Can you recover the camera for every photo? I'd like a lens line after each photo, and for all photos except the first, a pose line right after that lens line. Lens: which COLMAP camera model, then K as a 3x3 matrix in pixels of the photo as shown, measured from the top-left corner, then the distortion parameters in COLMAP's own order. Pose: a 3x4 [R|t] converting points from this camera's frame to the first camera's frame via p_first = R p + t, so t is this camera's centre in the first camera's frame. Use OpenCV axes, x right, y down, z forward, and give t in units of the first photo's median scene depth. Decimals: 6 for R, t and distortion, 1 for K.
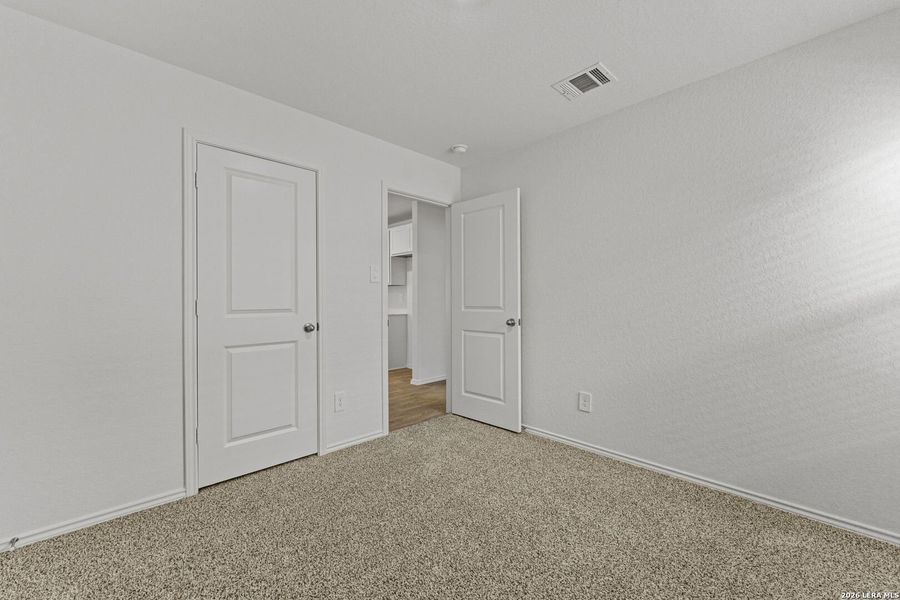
lens RADIAL K [[367.8, 0, 447.1], [0, 367.8, 303.4], [0, 0, 1]] dist [0.001390, -0.000097]
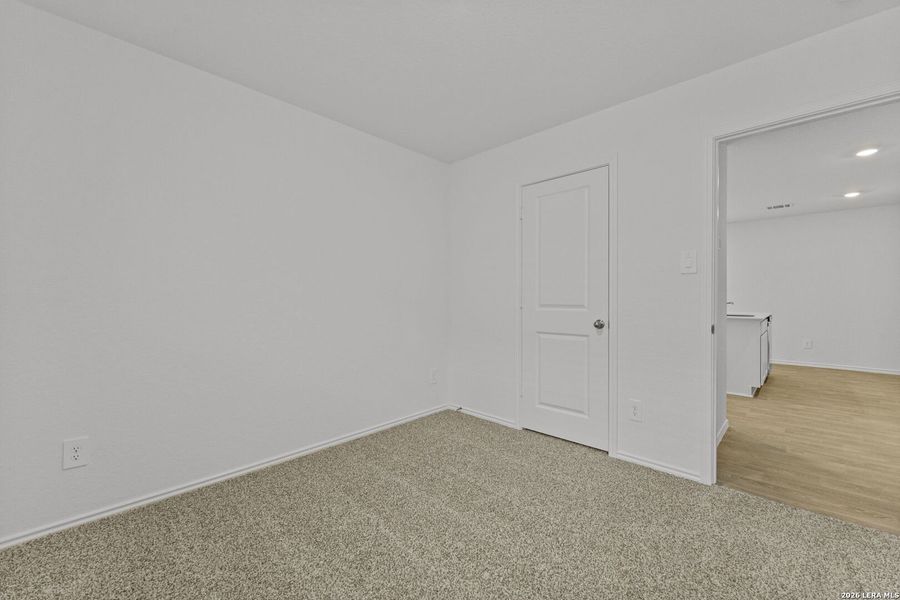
lens RADIAL K [[367.8, 0, 447.1], [0, 367.8, 303.4], [0, 0, 1]] dist [0.001390, -0.000097]
pose [[0.022237, 0.013398, -0.999663, 0.641868], [-0.007312, 0.999886, 0.013238, -0.000735], [0.999726, 0.007015, 0.022333, 0.567660]]
